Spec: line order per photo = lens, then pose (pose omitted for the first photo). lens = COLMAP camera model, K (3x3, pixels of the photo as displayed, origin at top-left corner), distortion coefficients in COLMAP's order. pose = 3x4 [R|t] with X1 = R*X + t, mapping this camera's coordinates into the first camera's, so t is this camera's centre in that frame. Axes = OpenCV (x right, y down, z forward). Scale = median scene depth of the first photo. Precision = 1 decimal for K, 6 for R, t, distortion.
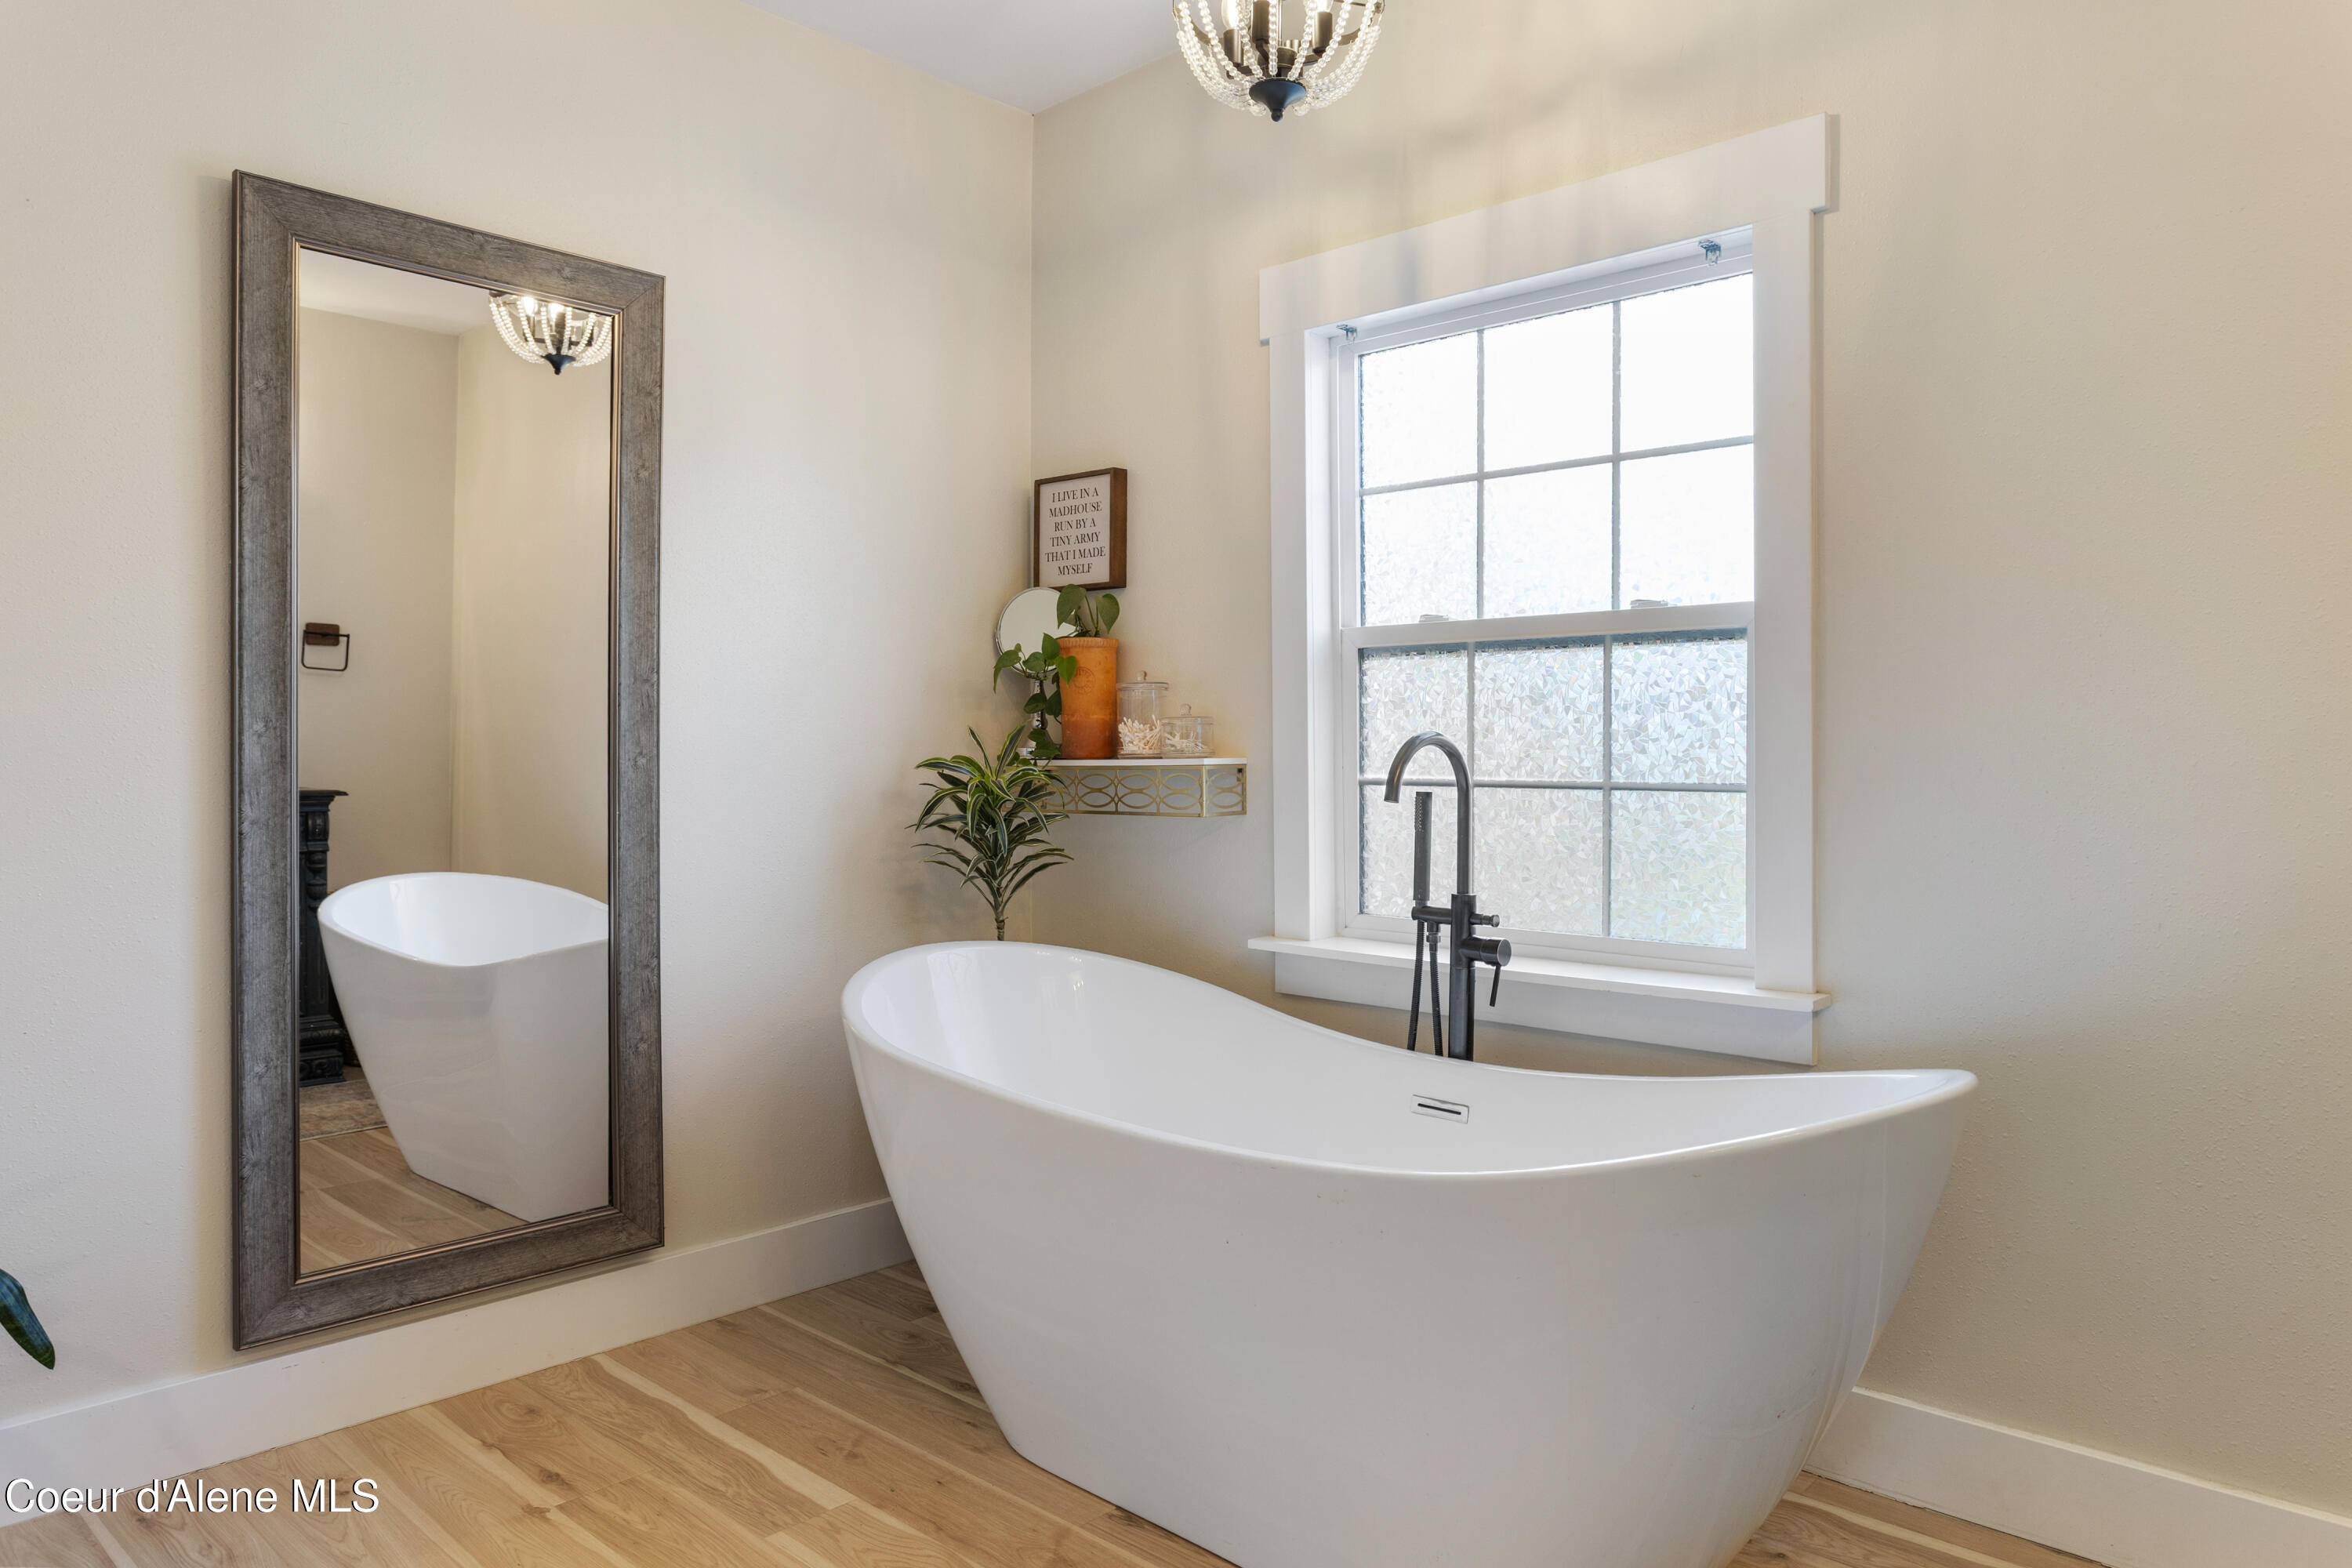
lens RADIAL K [[1519.7, 0, 1168.3], [0, 1519.7, 783.9], [0, 0, 1]] dist [-0.020073, 0.001228]
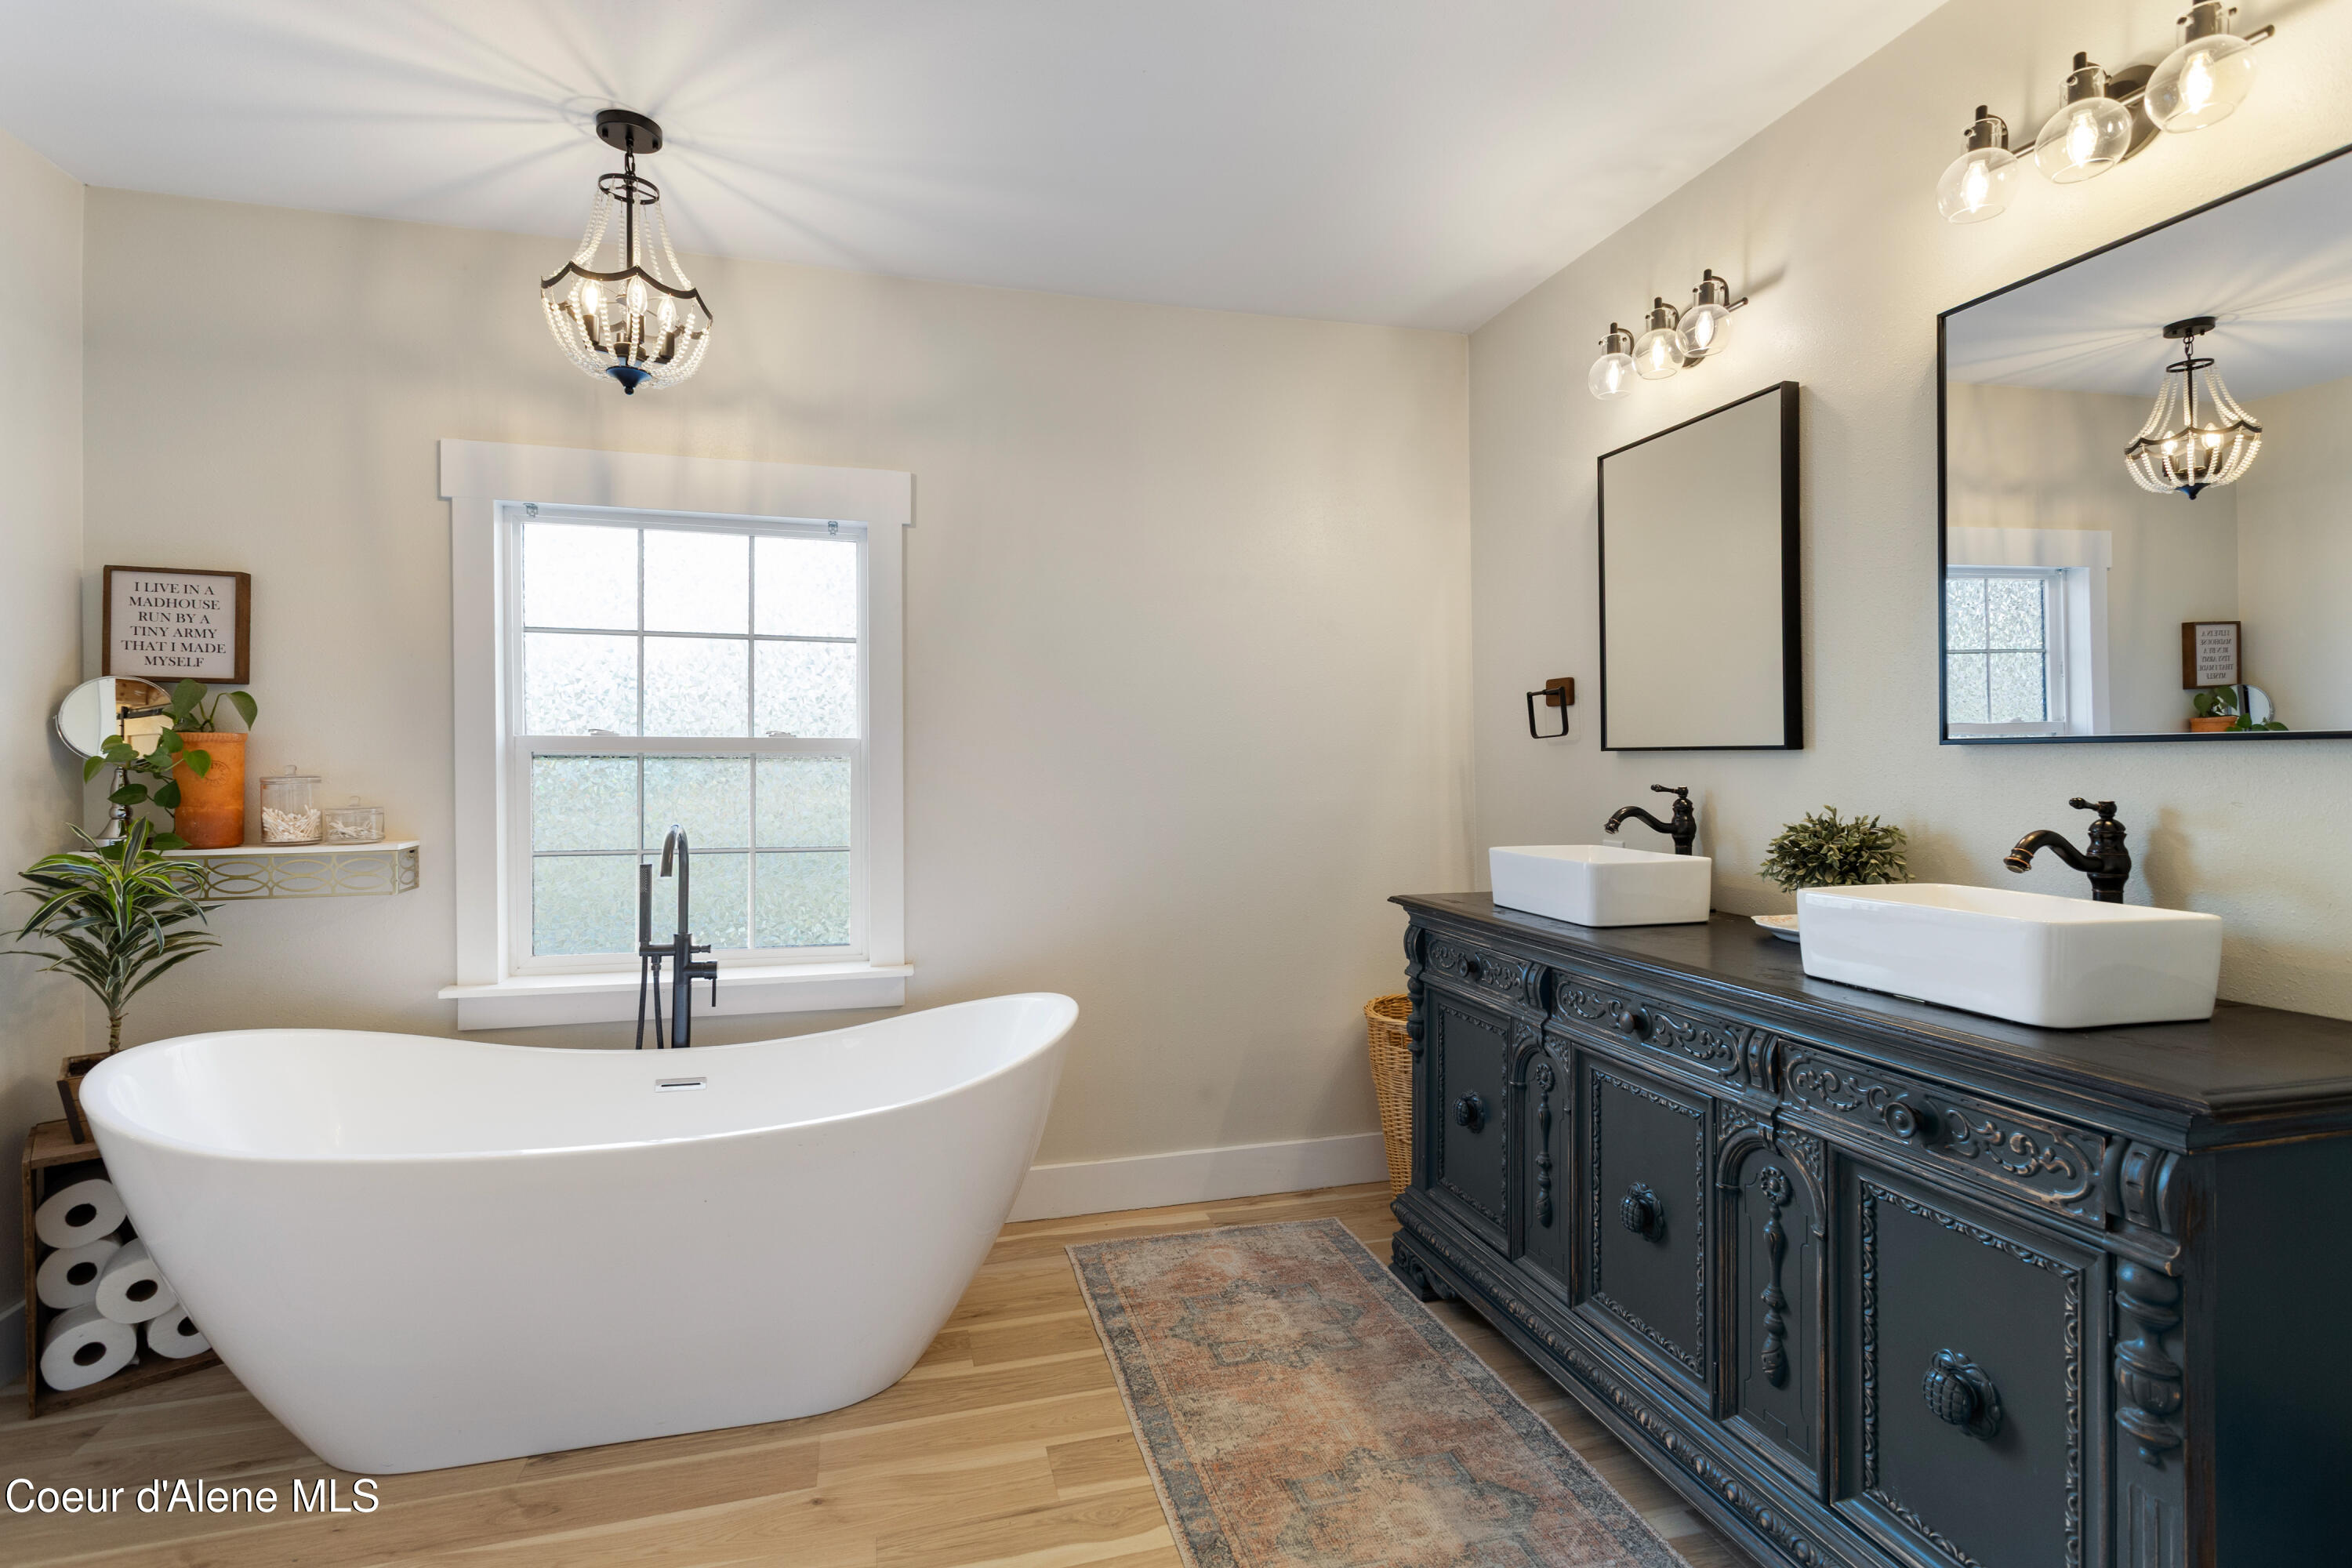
lens RADIAL K [[1138.5, 0, 1177.8], [0, 1138.5, 774.0], [0, 0, 1]] dist [-0.001837, 0.003014]
pose [[0.507400, -0.015773, 0.861566, -0.487790], [0.014024, 0.999851, 0.010046, -0.081751], [-0.861596, 0.006985, 0.507546, 0.037673]]
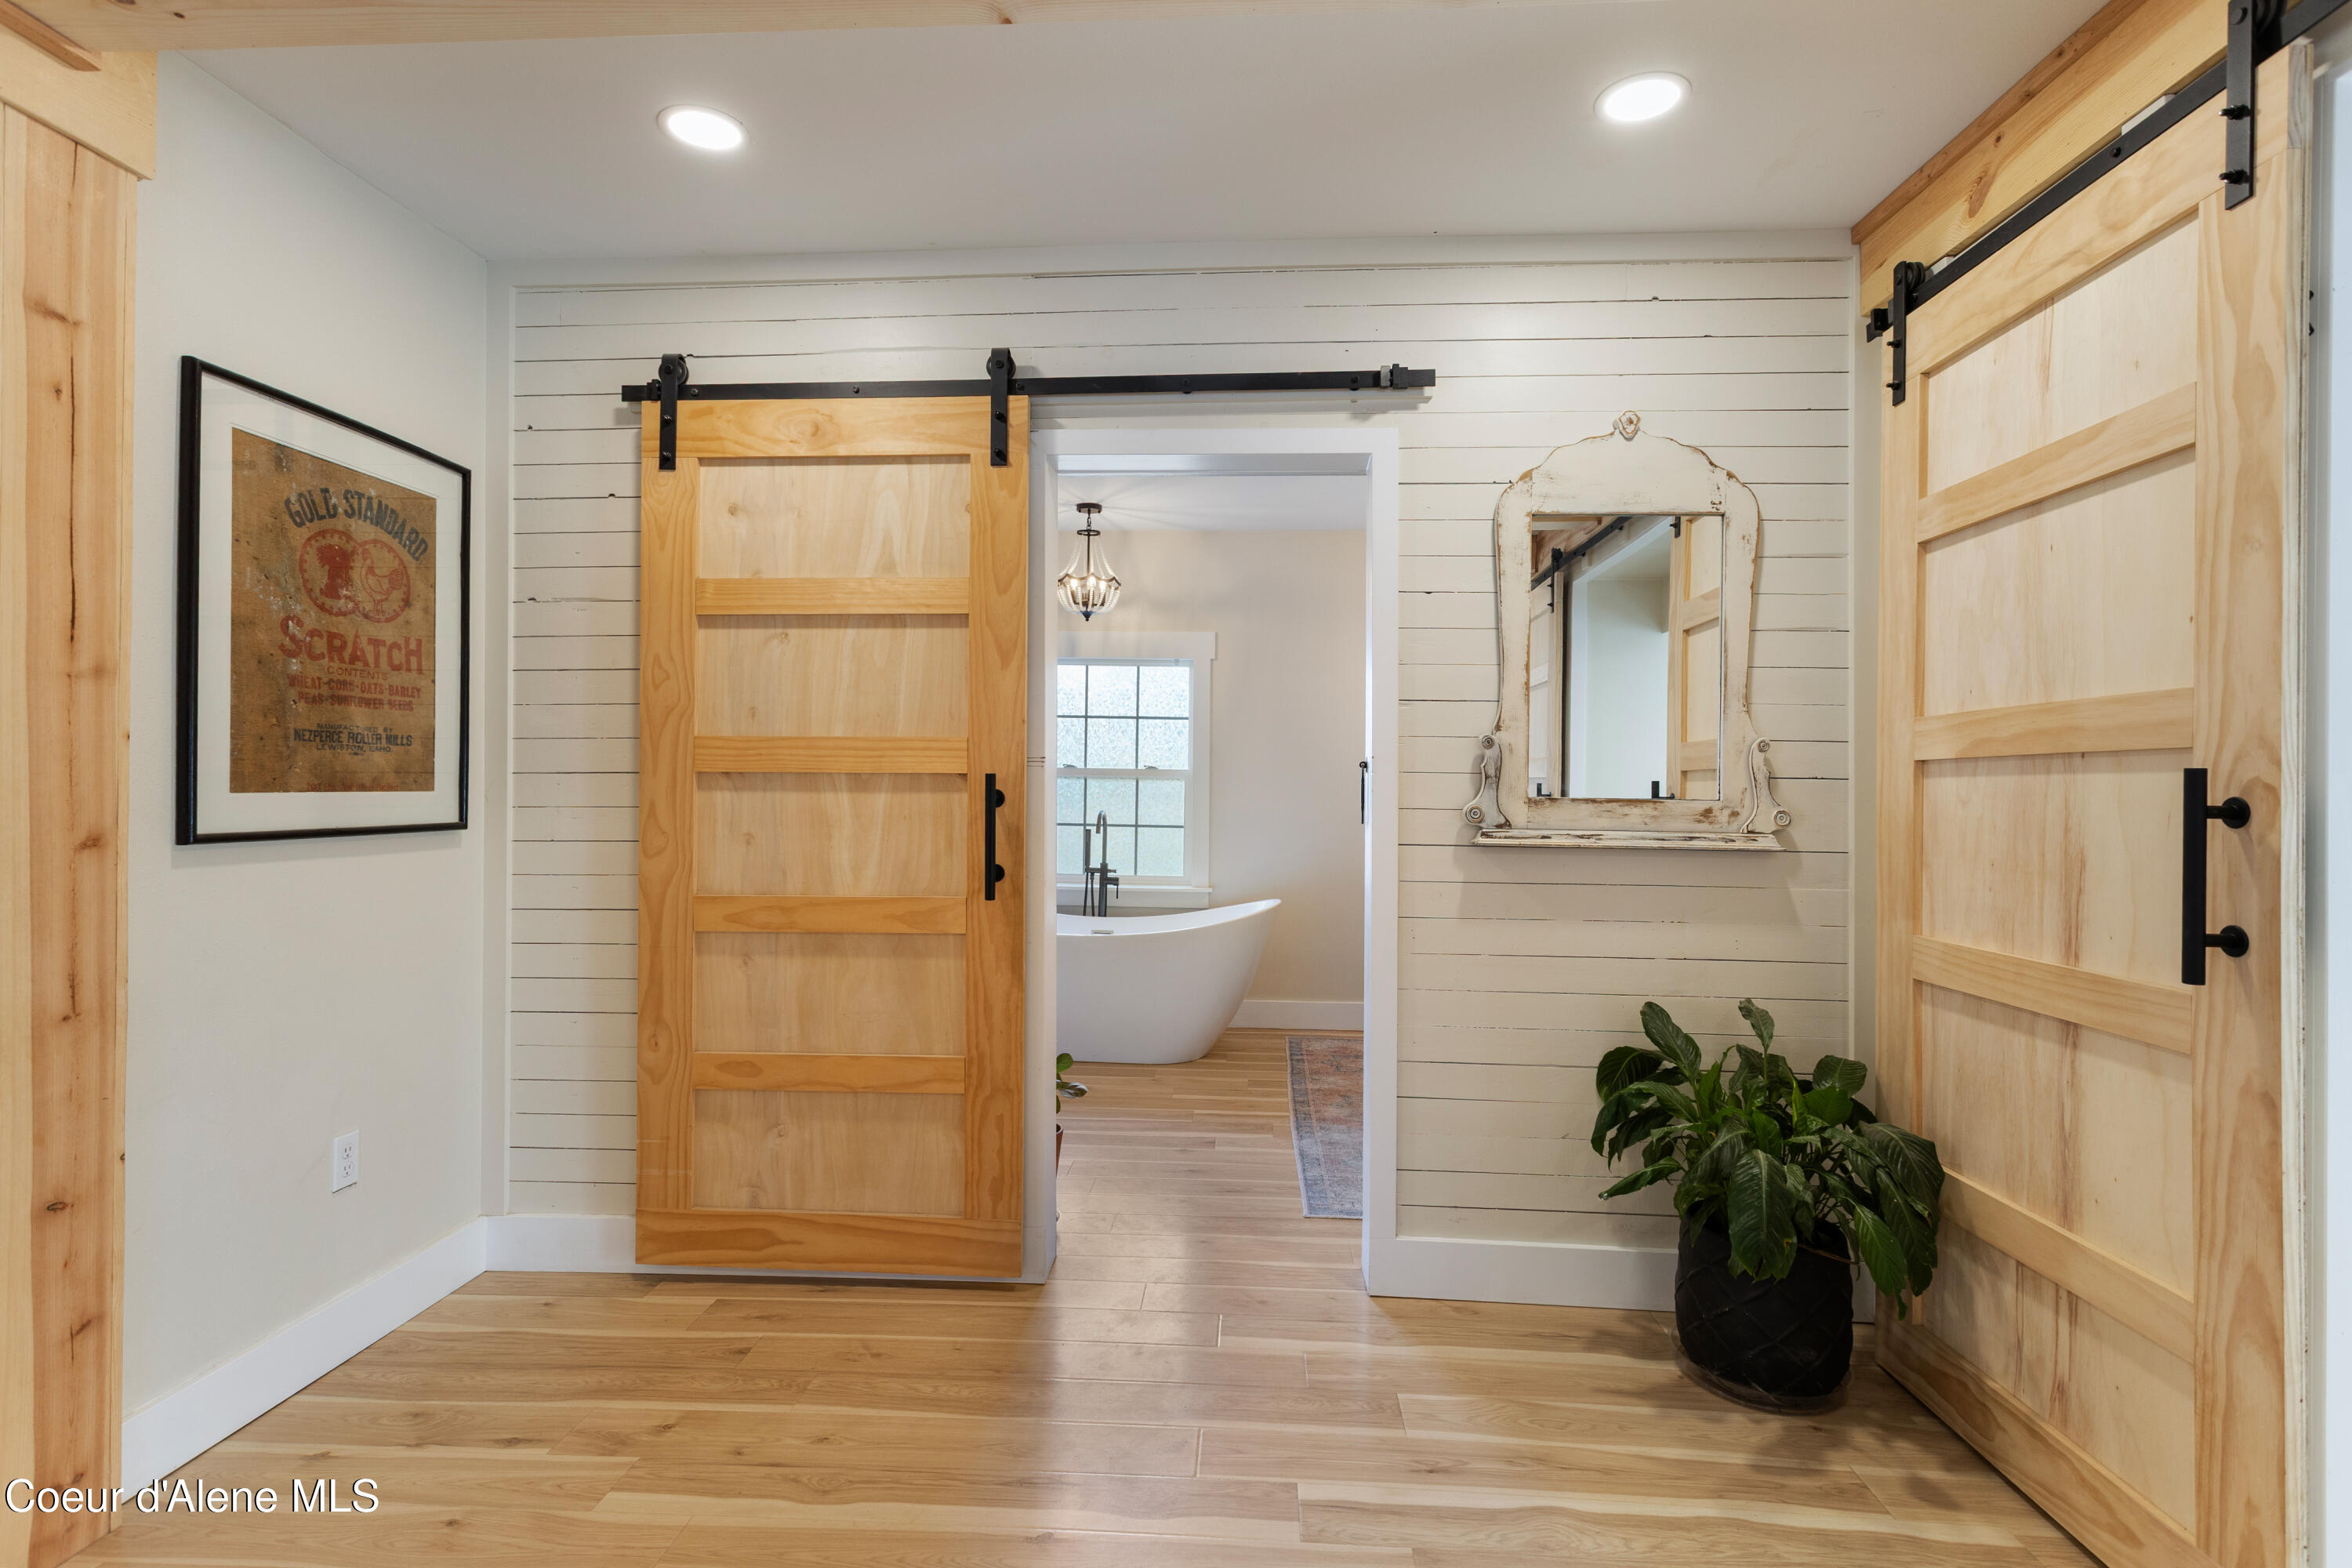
lens RADIAL K [[1138.5, 0, 1178.1], [0, 1138.5, 791.0], [0, 0, 1]] dist [-0.001837, 0.003014]
pose [[0.761117, -0.000791, 0.648614, -1.129235], [0.003448, 0.999990, -0.002827, -0.061342], [-0.648605, 0.004388, 0.761112, -0.794639]]
